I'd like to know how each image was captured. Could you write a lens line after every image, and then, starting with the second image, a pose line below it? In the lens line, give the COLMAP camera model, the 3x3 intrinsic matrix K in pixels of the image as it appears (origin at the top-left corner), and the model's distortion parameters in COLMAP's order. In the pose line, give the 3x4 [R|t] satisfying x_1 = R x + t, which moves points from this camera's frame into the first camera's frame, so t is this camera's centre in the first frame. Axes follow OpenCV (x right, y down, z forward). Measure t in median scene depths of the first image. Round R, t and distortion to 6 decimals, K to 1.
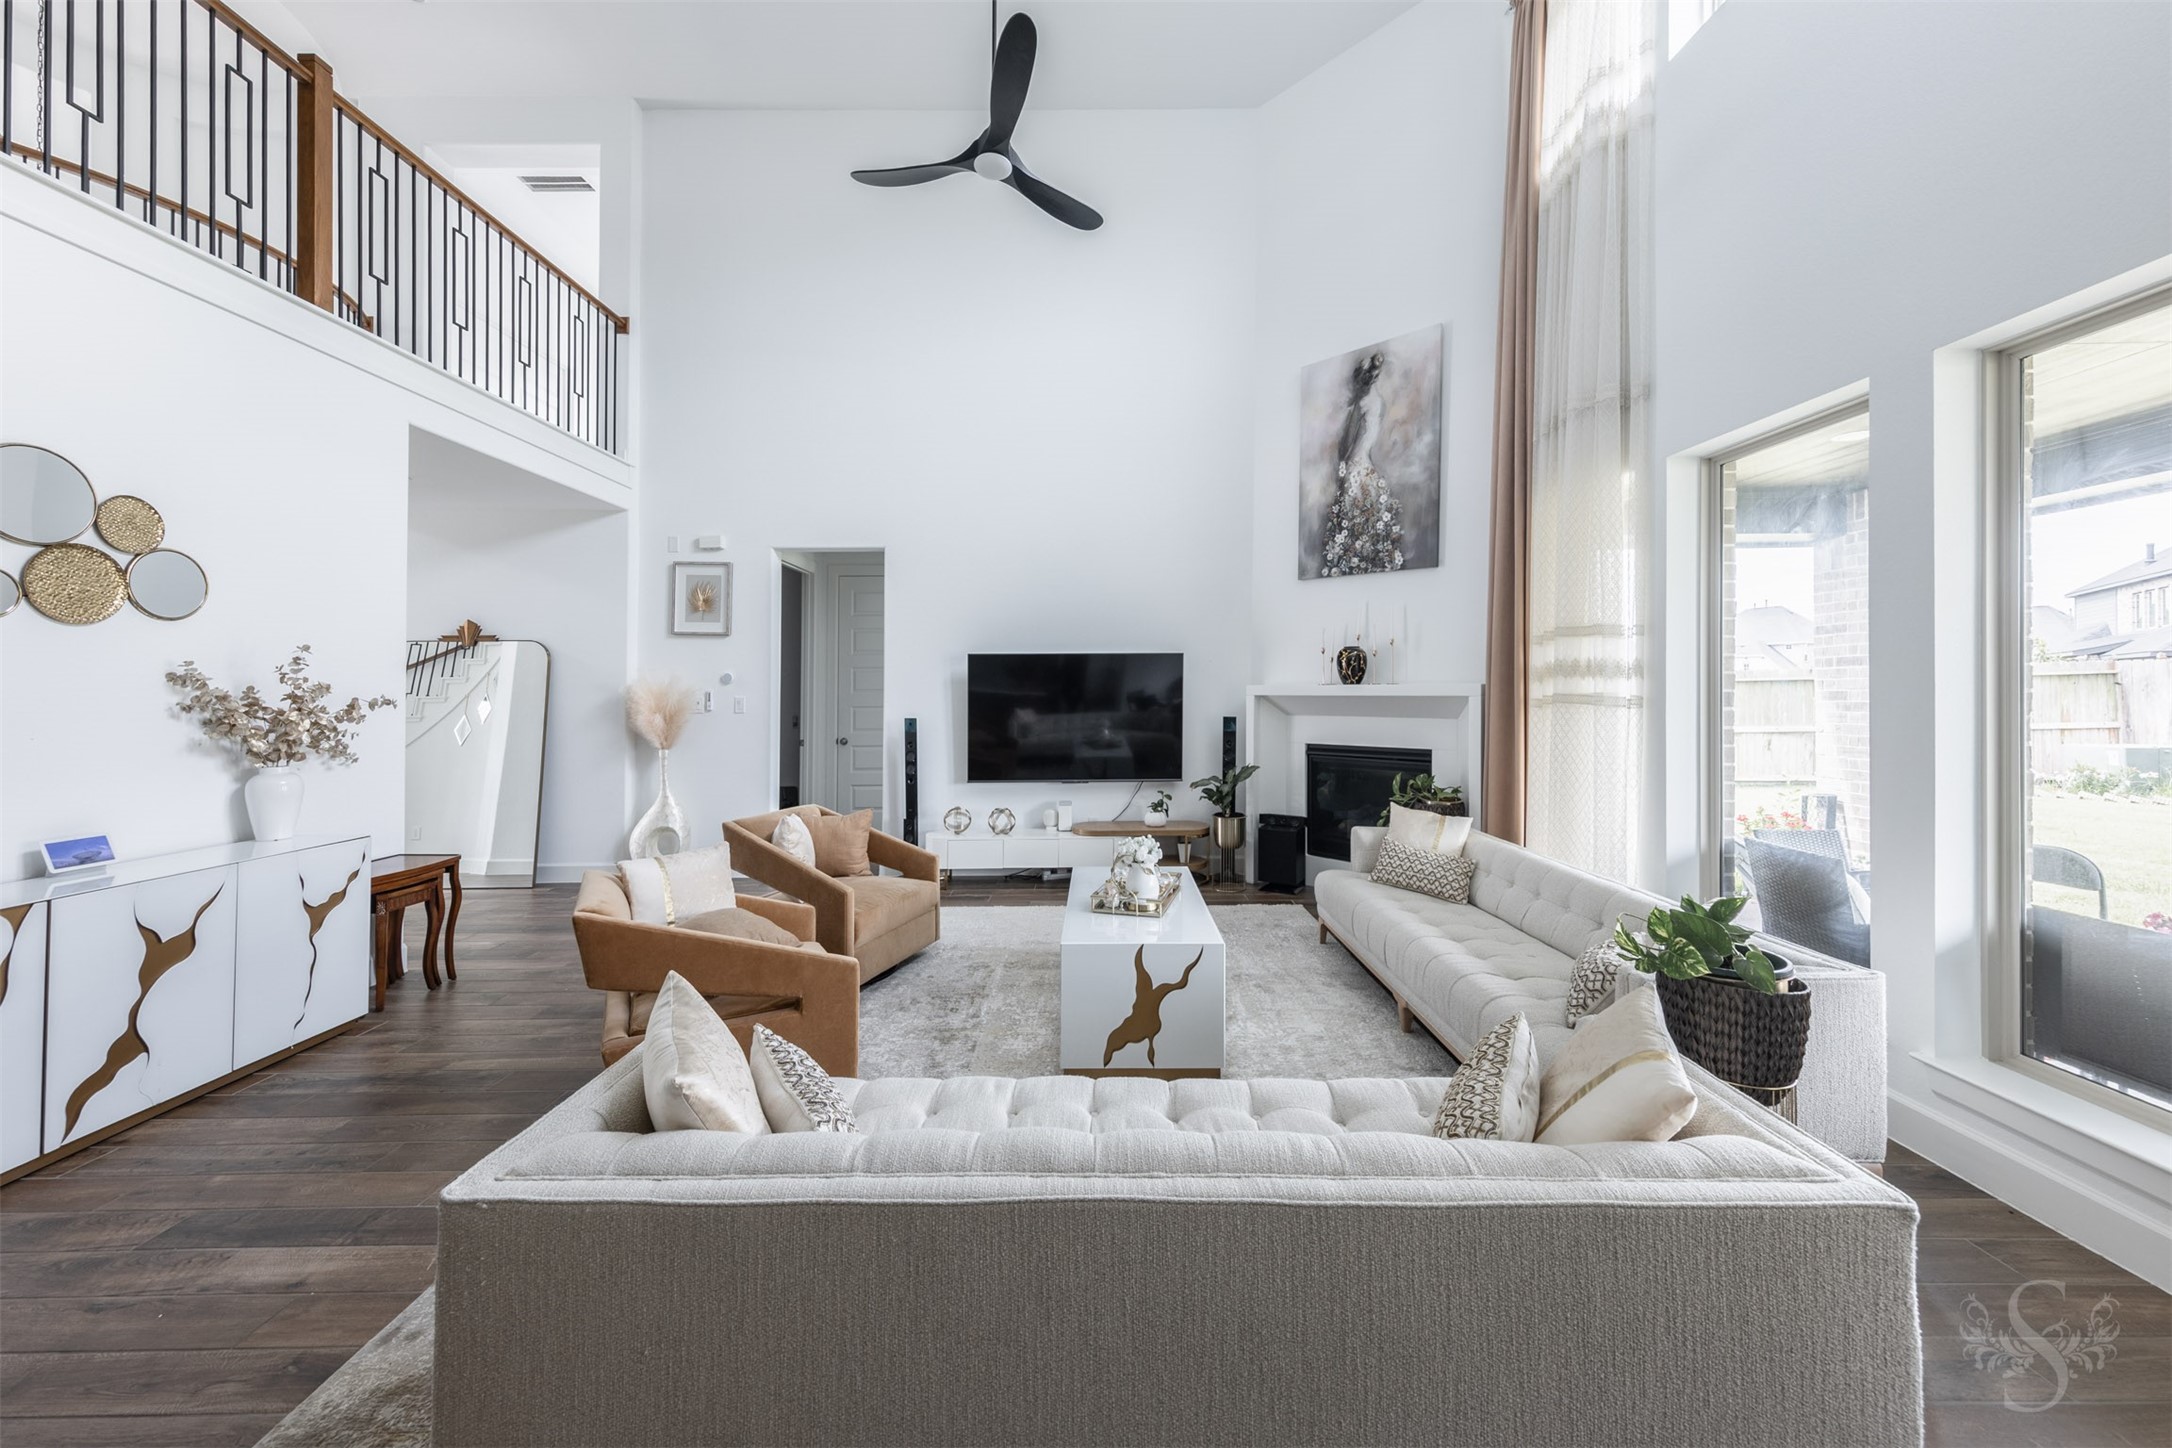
lens RADIAL K [[1000.0, 0, 1232.9], [0, 1000.0, 650.4], [0, 0, 1]] dist [0.002864, 0.000249]
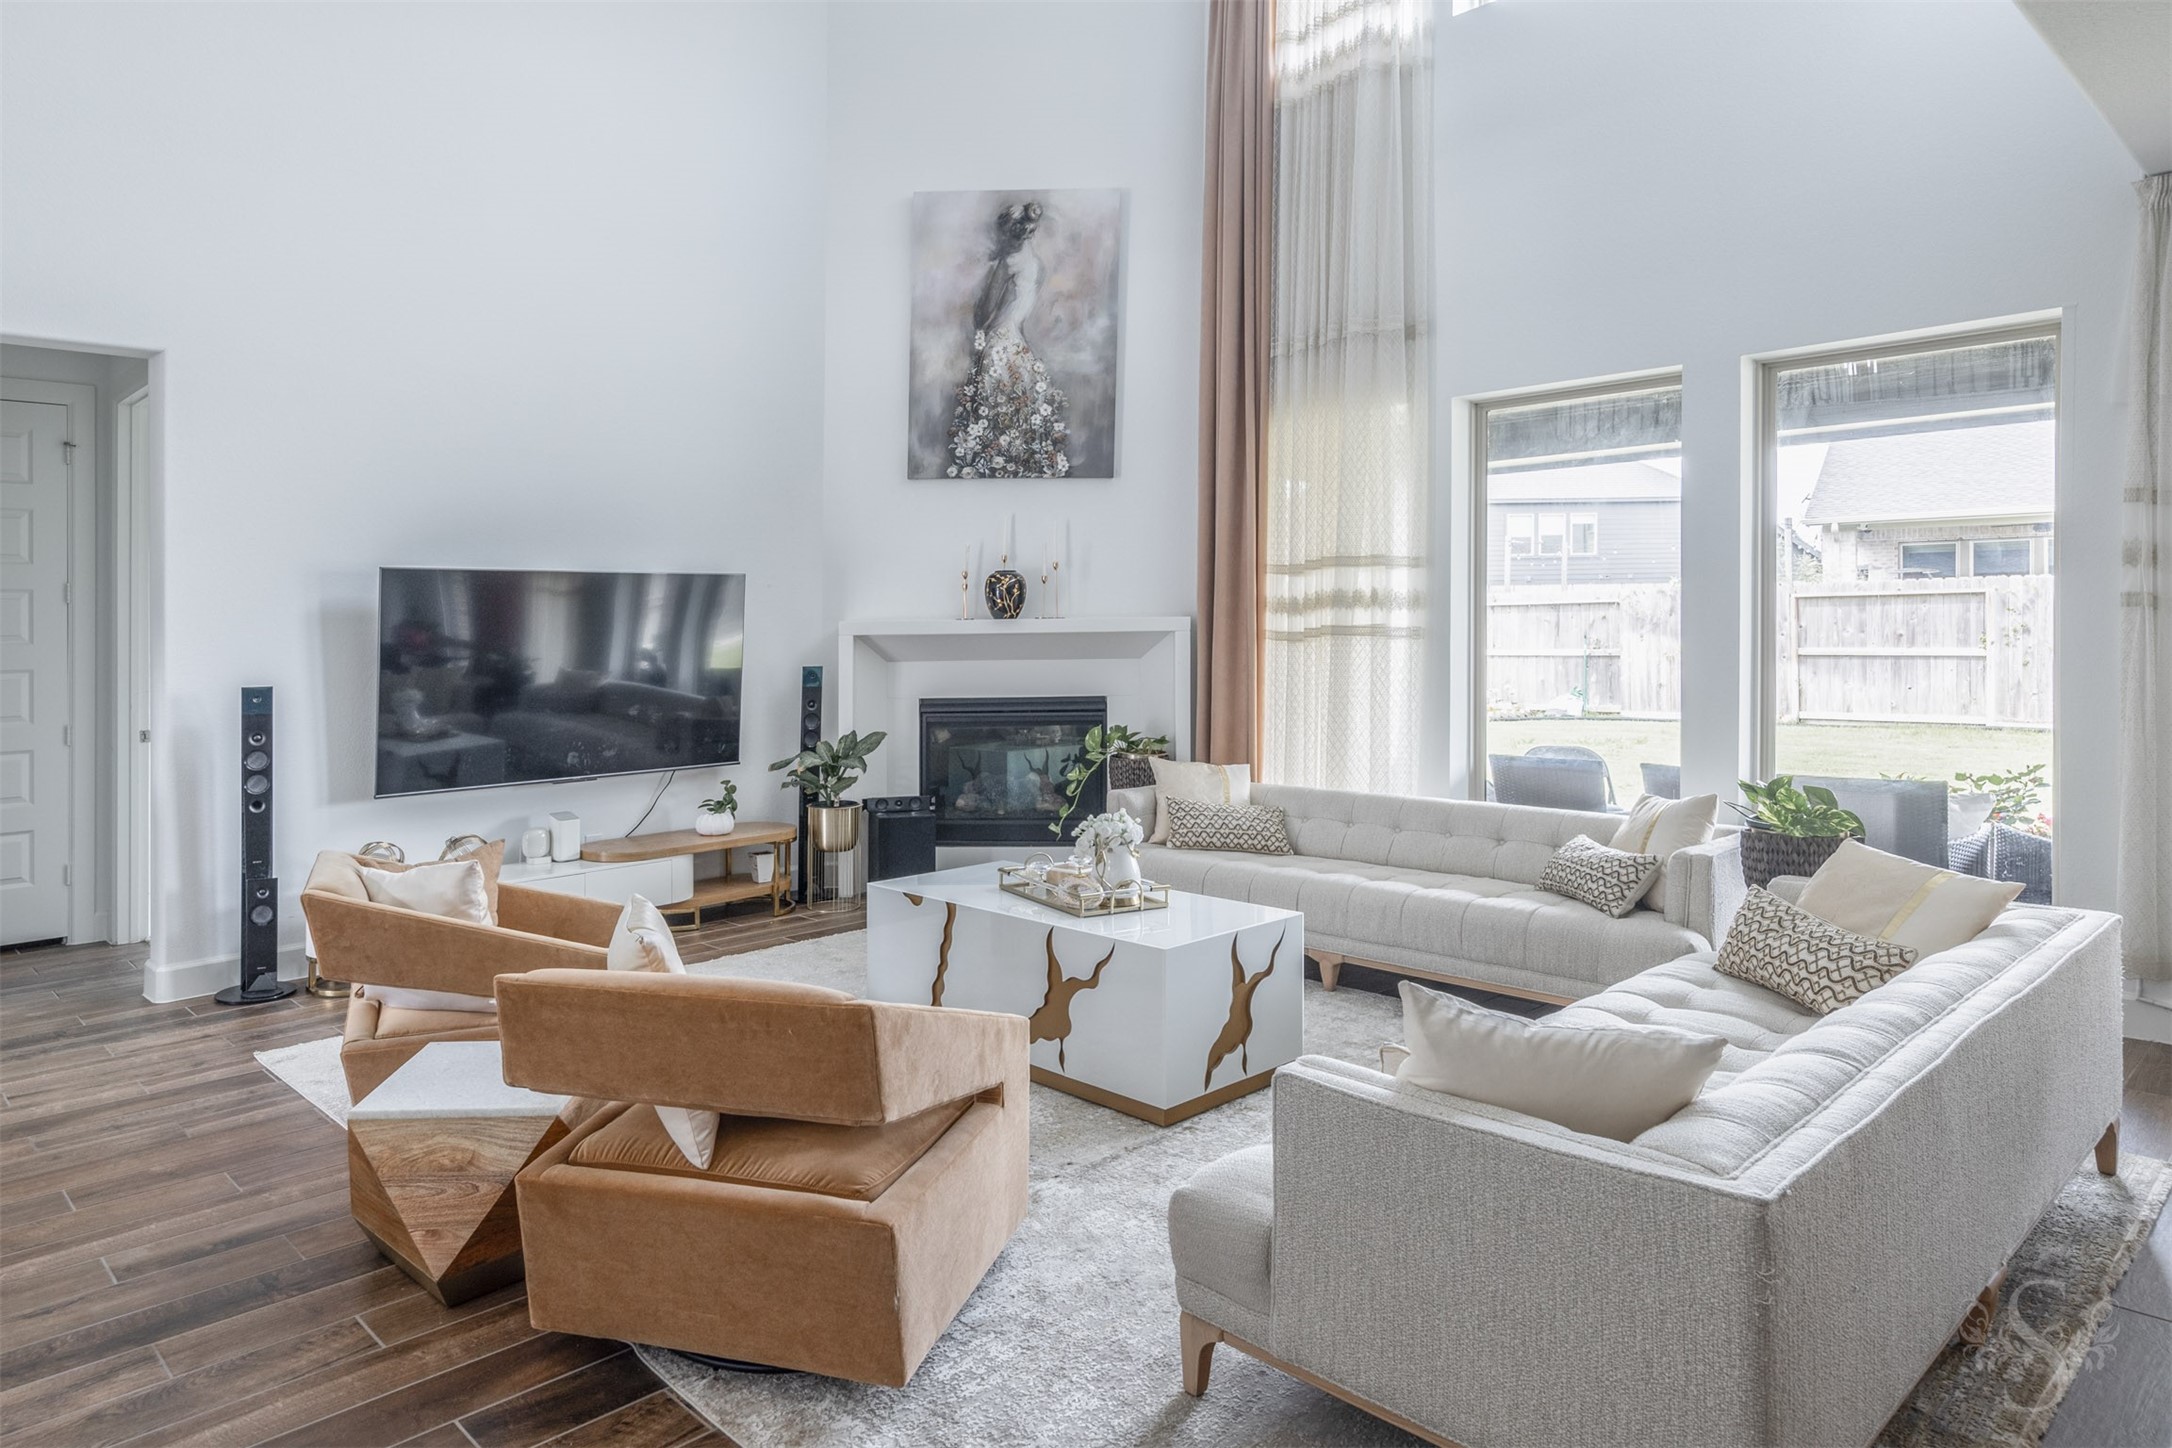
lens RADIAL K [[1388.7, 0, 1158.3], [0, 1388.7, 598.3], [0, 0, 1]] dist [-0.000330, 0.000642]
pose [[0.672608, 0.010295, 0.739928, -0.606526], [-0.017290, 0.999849, 0.001806, 0.013942], [-0.739797, -0.014008, 0.672684, 0.180820]]
